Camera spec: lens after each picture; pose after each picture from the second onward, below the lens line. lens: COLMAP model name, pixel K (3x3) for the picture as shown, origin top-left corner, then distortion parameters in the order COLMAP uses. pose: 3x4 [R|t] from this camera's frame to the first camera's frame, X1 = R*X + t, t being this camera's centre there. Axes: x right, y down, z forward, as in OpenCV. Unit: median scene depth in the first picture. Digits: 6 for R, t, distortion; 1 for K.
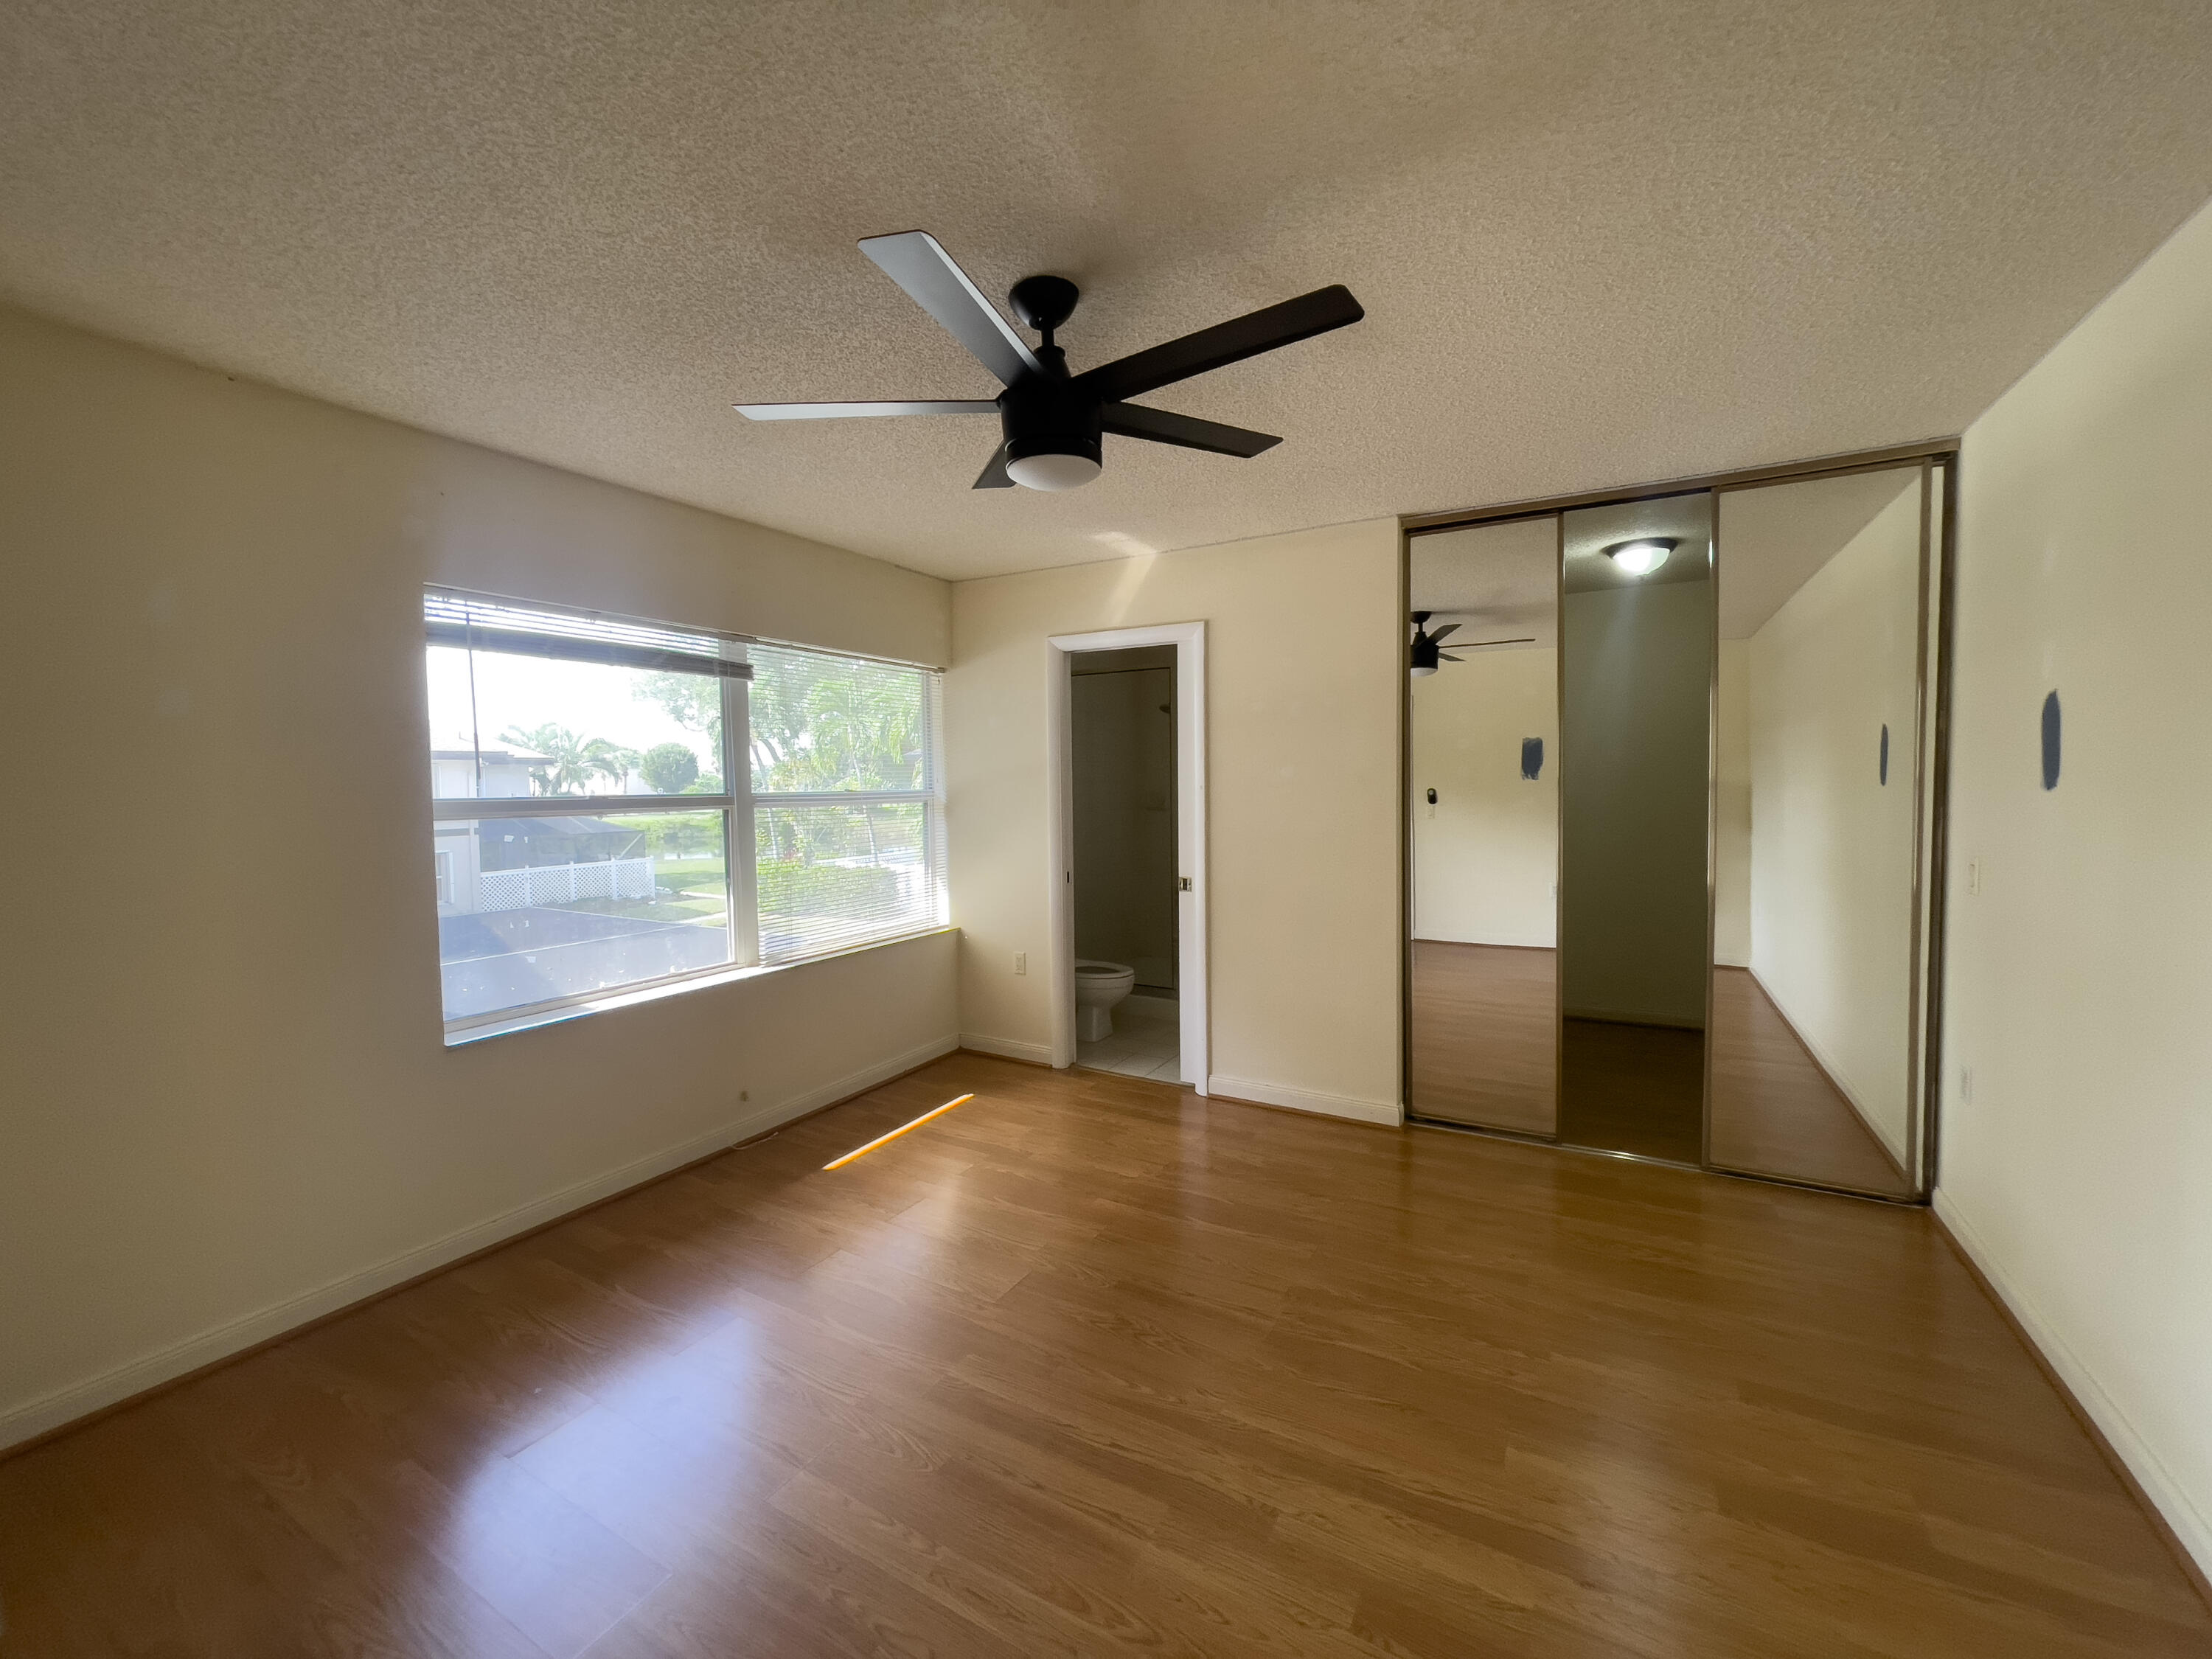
lens RADIAL K [[896.2, 0, 1112.2], [0, 896.2, 807.6], [0, 0, 1]] dist [-0.008849, 0.005004]
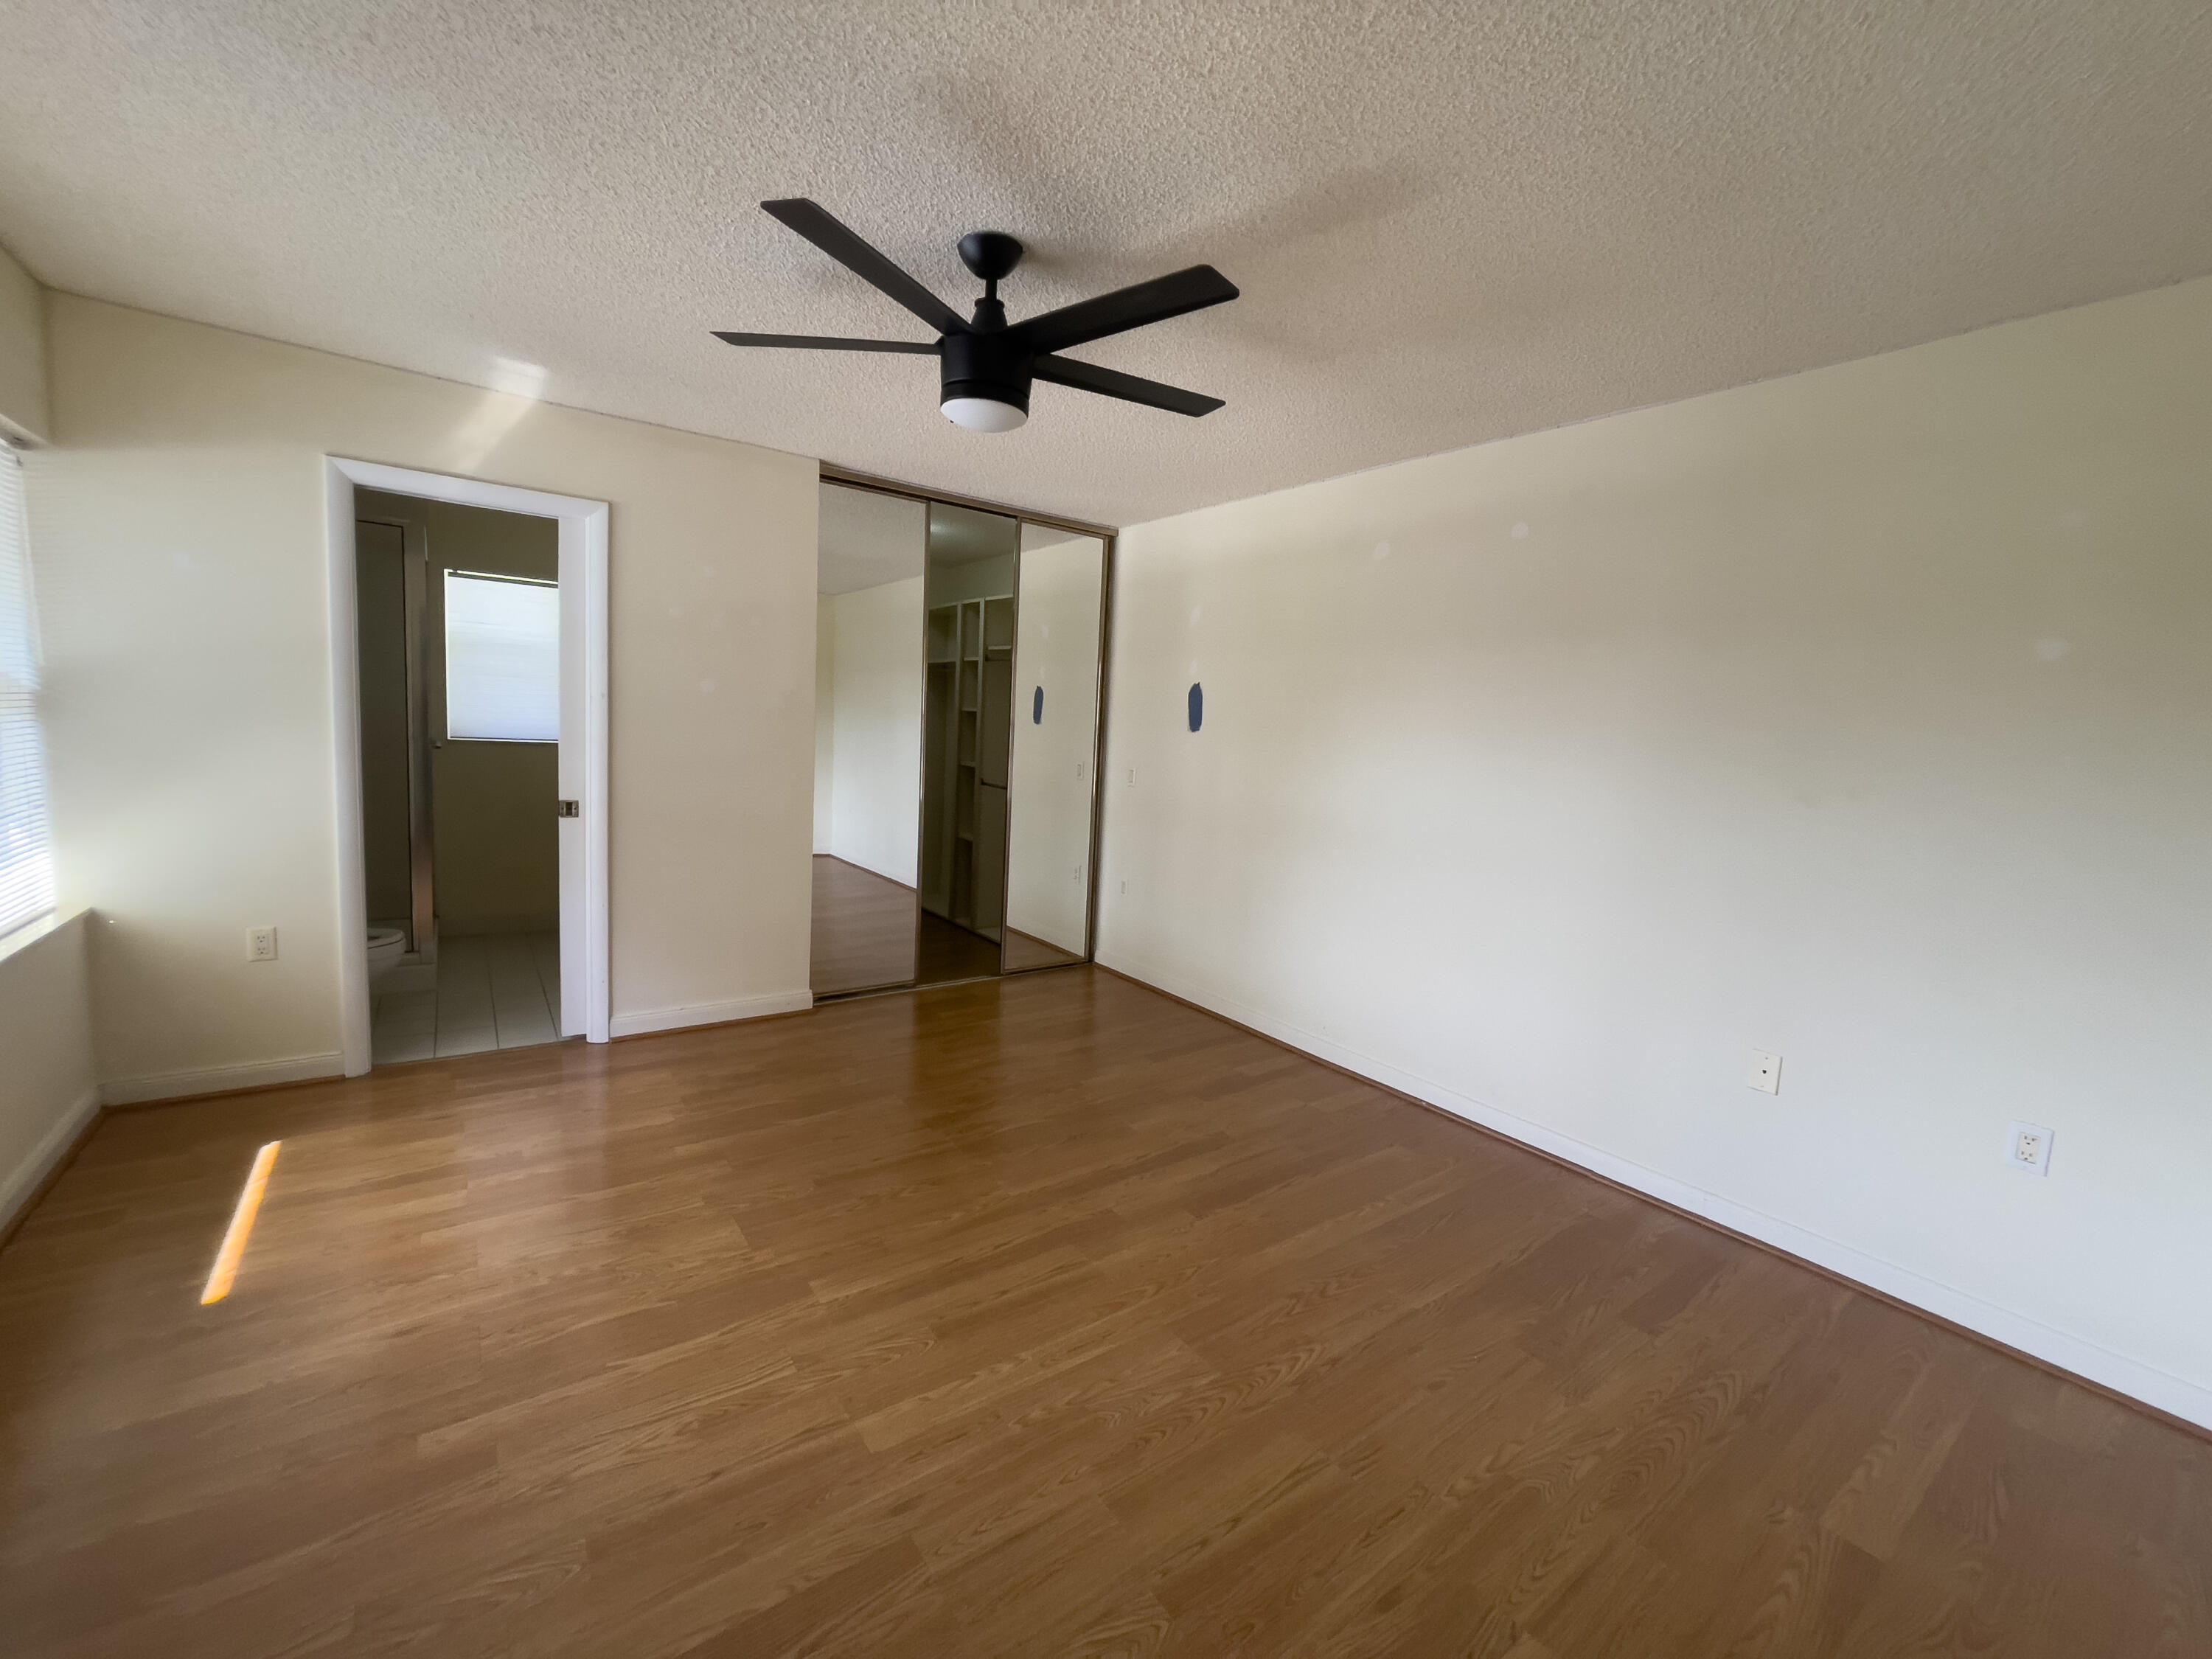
lens RADIAL K [[896.2, 0, 1085.0], [0, 896.2, 816.3], [0, 0, 1]] dist [-0.008849, 0.005004]
pose [[0.420265, -0.056865, 0.905618, -0.546741], [-0.029586, 0.996645, 0.076310, 0.014636], [-0.906919, -0.058865, 0.417173, 0.220301]]
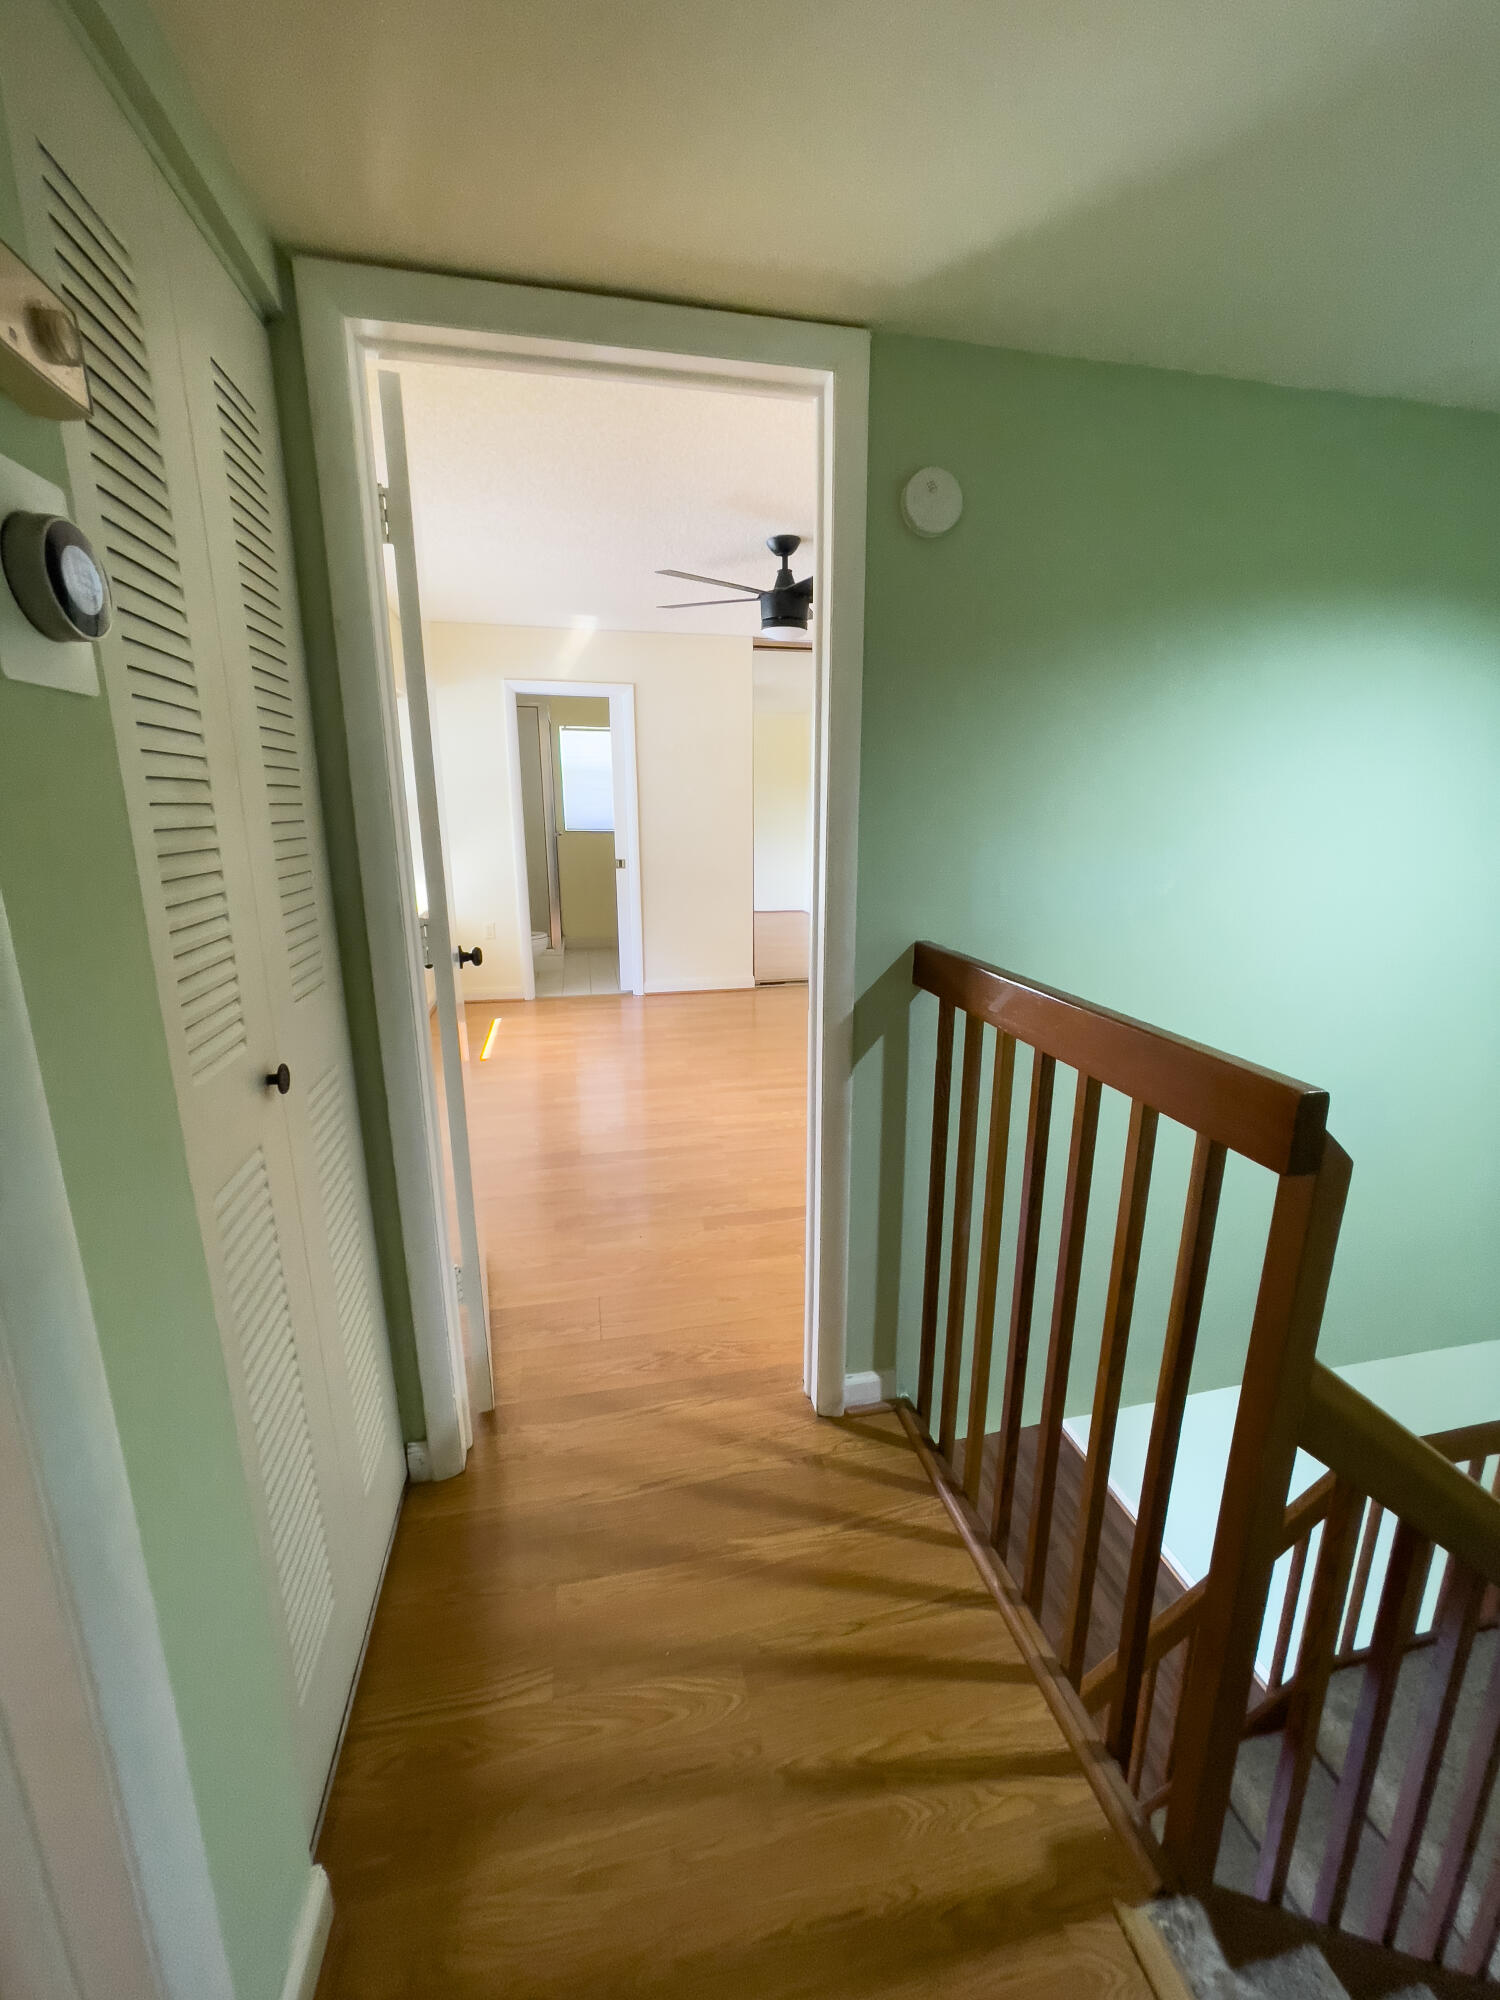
lens RADIAL K [[810.3, 0, 762.0], [0, 810.3, 994.9], [0, 0, 1]] dist [-0.008849, 0.005004]
pose [[0.738888, -0.141444, 0.658816, -0.766426], [0.010754, 0.980071, 0.198354, 0.039057], [-0.673743, -0.139476, 0.725684, -0.221323]]
